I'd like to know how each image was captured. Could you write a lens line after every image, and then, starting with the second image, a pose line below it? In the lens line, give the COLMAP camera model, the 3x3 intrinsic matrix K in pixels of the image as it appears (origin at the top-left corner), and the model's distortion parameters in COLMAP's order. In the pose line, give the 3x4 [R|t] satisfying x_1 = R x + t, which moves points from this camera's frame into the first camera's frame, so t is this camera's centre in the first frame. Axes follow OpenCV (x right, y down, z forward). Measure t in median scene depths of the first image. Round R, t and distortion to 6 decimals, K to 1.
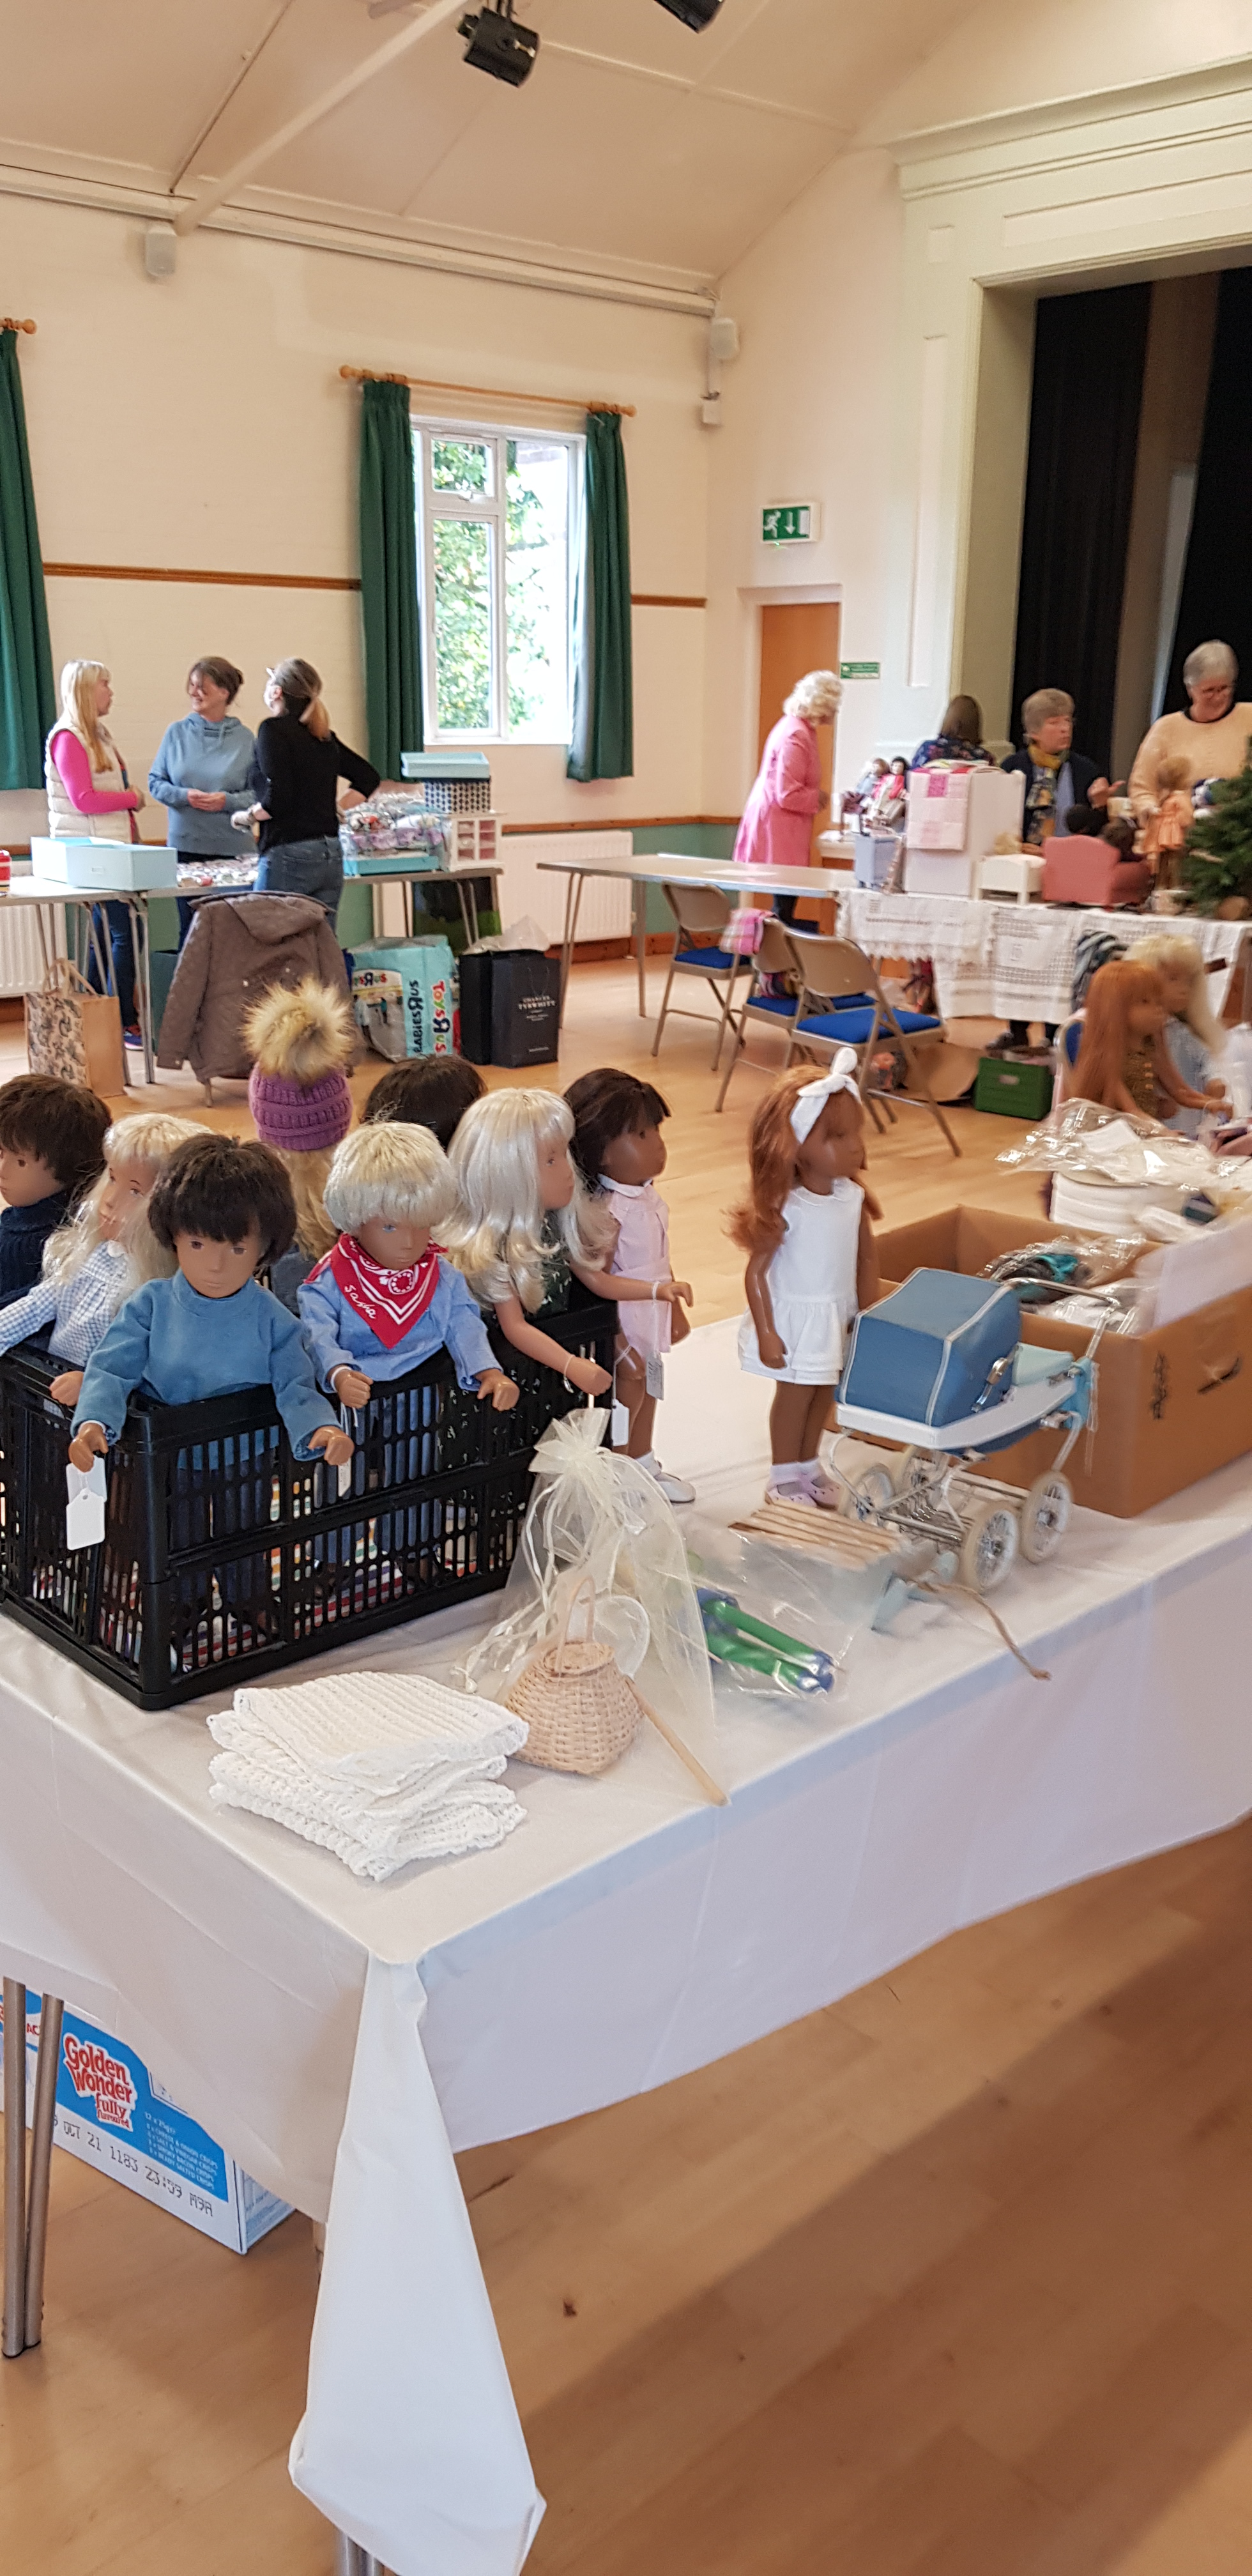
lens RADIAL K [[2013.1, 0, 626.0], [0, 2013.1, 1288.0], [0, 0, 1]] dist [0.102442, -0.200200]
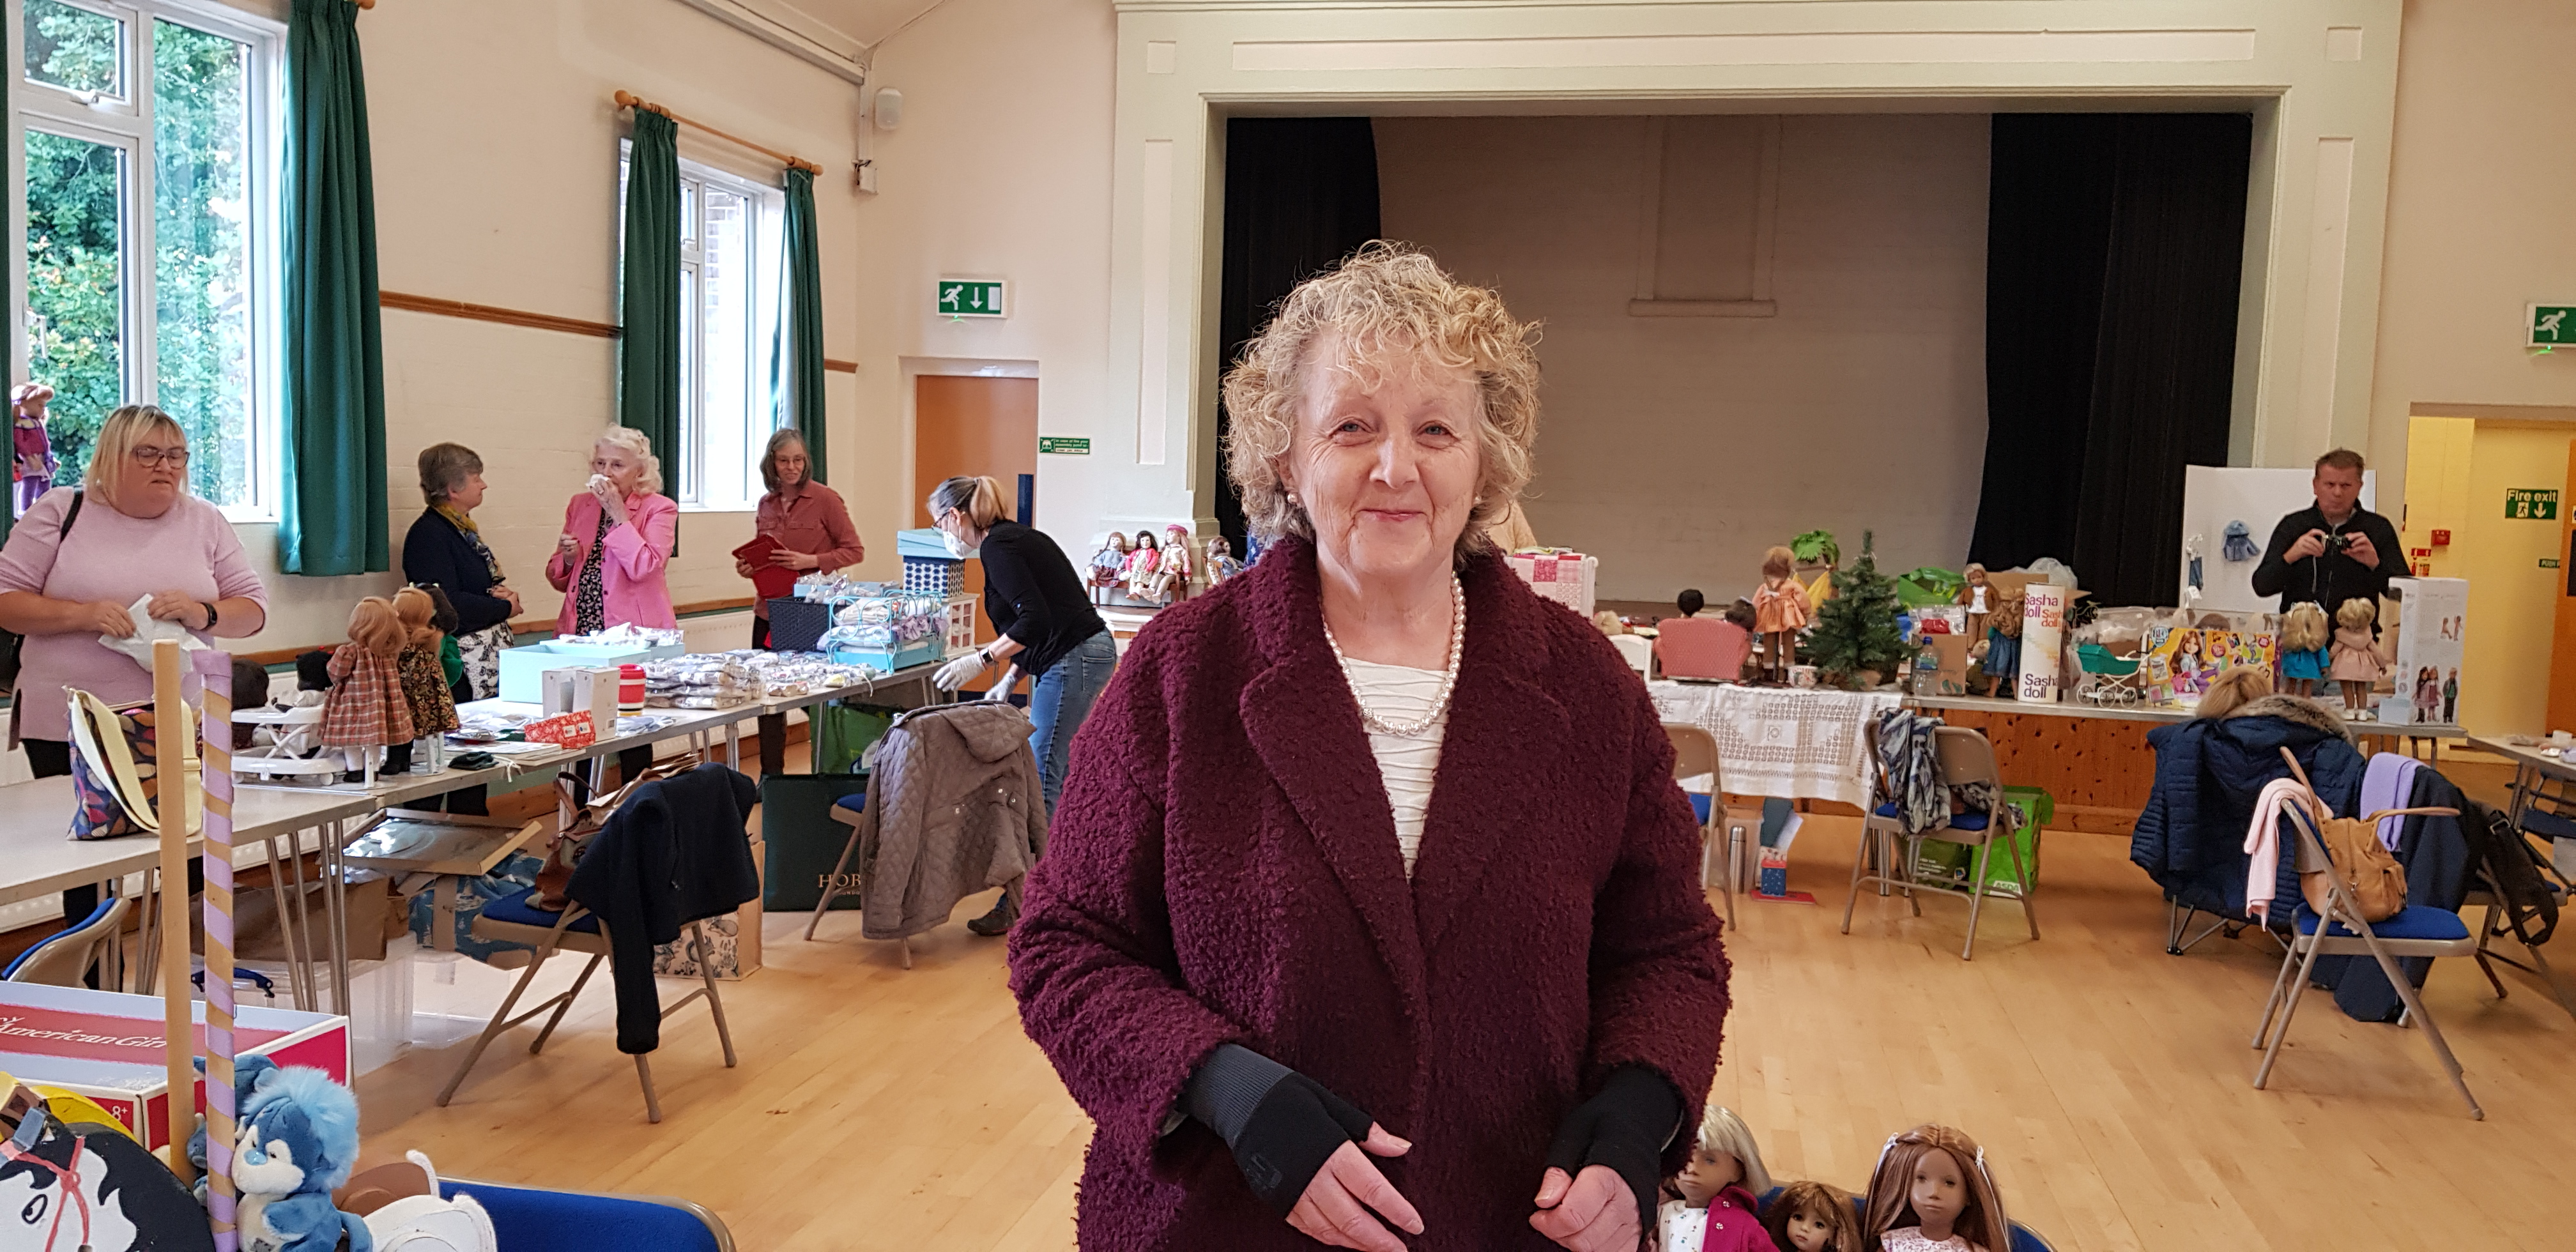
lens RADIAL K [[2013.1, 0, 1241.2], [0, 2013.1, 658.5], [0, 0, 1]] dist [0.102442, -0.200200]
pose [[0.815486, -0.031029, 0.577945, -0.404870], [0.133517, 0.981714, -0.135688, -0.060777], [-0.563166, 0.187817, 0.804717, 0.190777]]
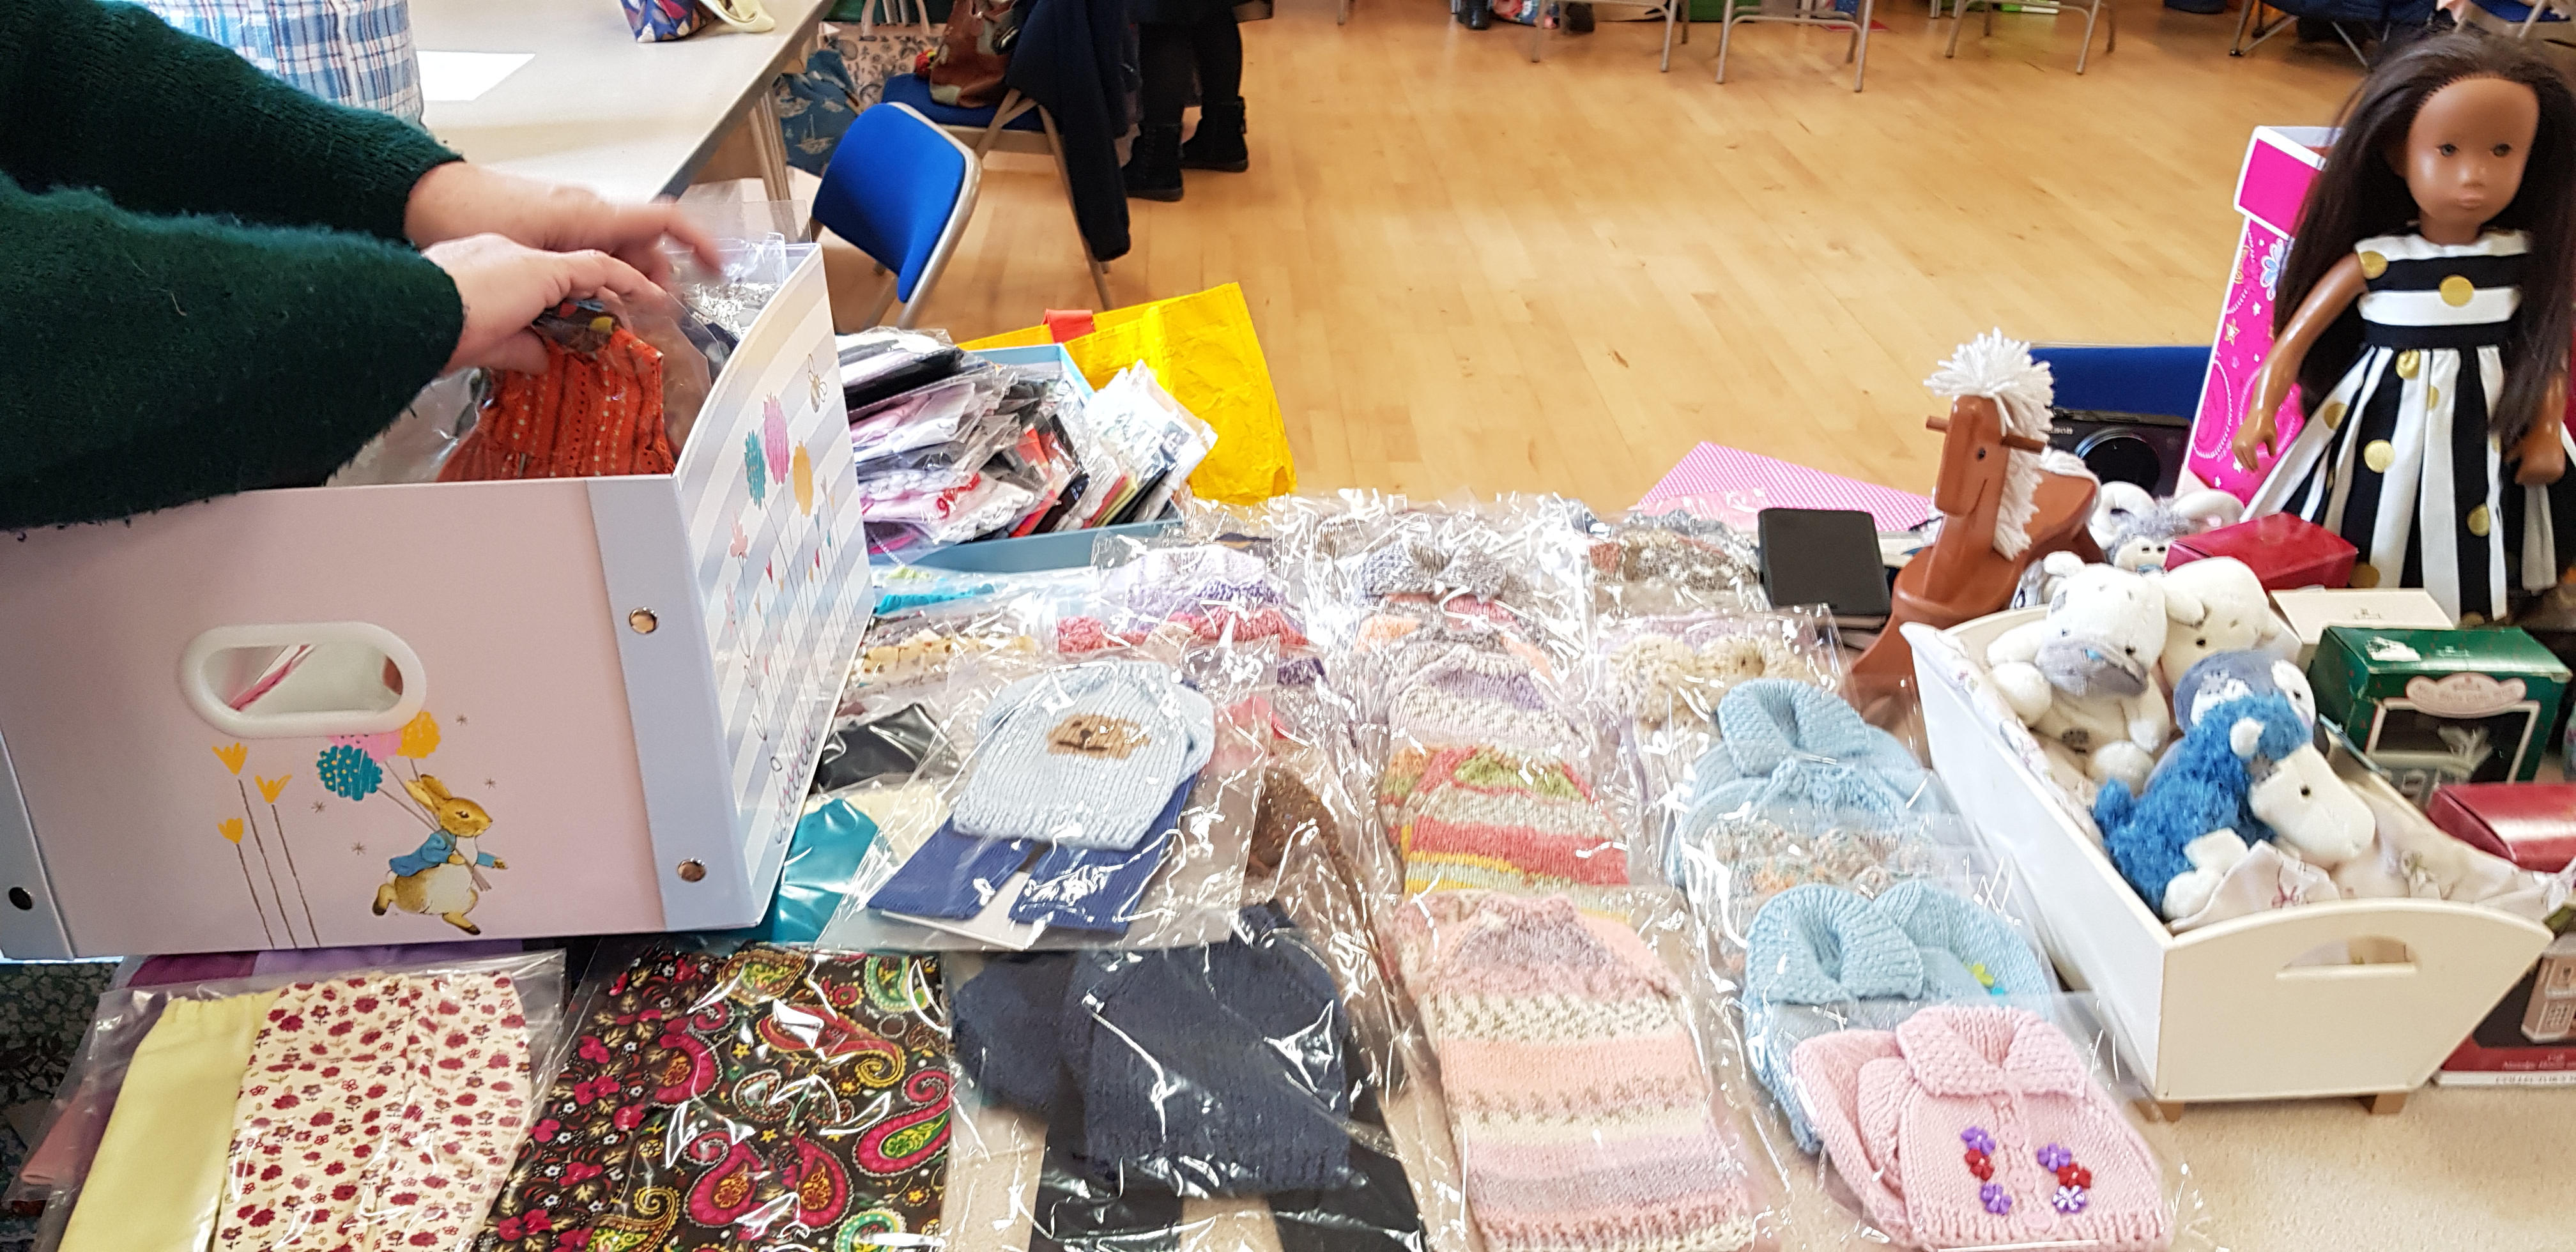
lens RADIAL K [[2018.5, 0, 1246.8], [0, 2018.5, 679.9], [0, 0, 1]] dist [0.084383, -0.124141]
pose [[0.650503, -0.350245, 0.673924, -0.543718], [0.193612, 0.934478, 0.298774, -0.091285], [-0.734411, -0.063874, 0.675693, 0.334772]]
